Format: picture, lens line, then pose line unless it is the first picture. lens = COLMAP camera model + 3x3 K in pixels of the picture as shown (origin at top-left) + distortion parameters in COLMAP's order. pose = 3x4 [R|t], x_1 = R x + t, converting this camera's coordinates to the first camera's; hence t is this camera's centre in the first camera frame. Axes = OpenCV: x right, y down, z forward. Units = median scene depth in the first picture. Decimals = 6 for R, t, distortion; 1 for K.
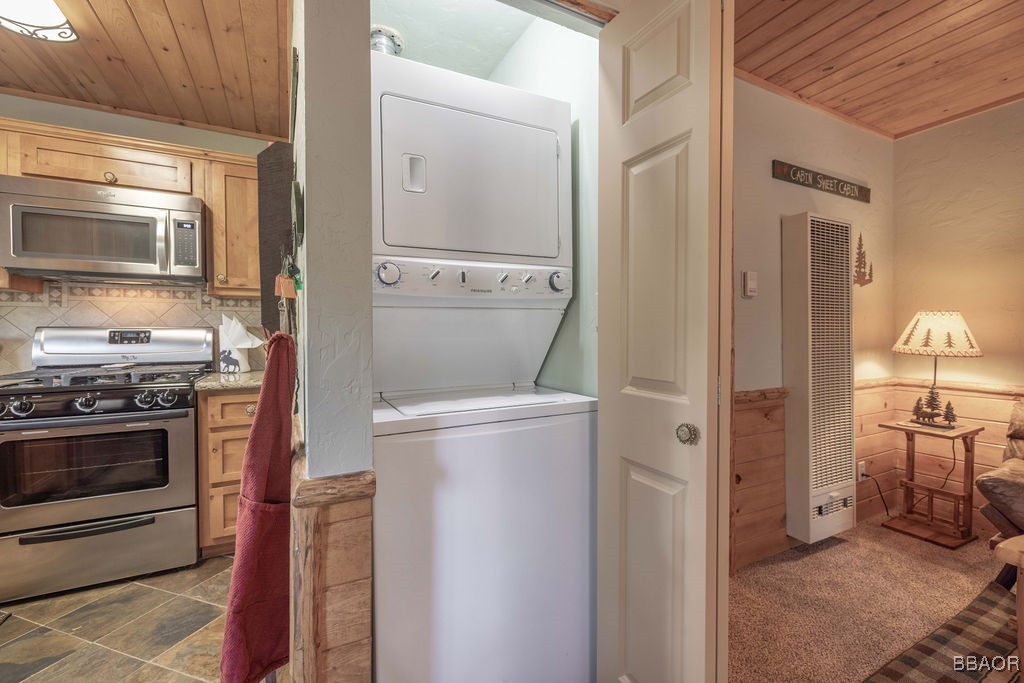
lens RADIAL K [[434.7, 0, 514.1], [0, 434.7, 338.9], [0, 0, 1]] dist [0.001753, 0.000141]
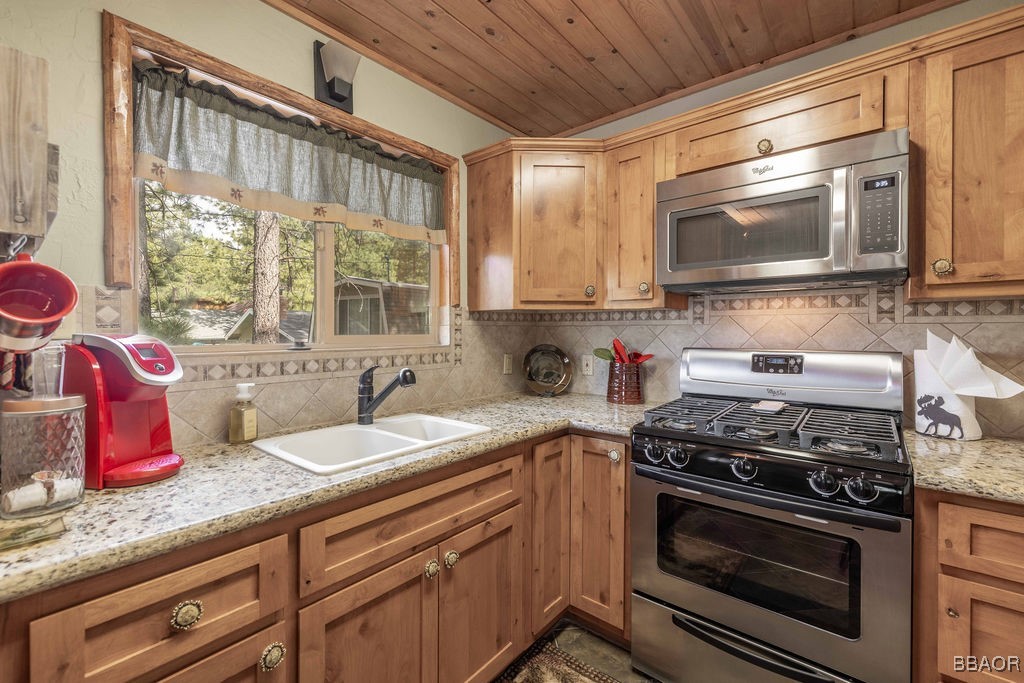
lens RADIAL K [[434.7, 0, 514.1], [0, 434.7, 338.9], [0, 0, 1]] dist [0.001753, 0.000141]
pose [[0.399650, 0.020092, -0.916448, -0.389441], [-0.008085, 0.999798, 0.018394, -0.056291], [0.916632, 0.000058, 0.399731, 0.302060]]
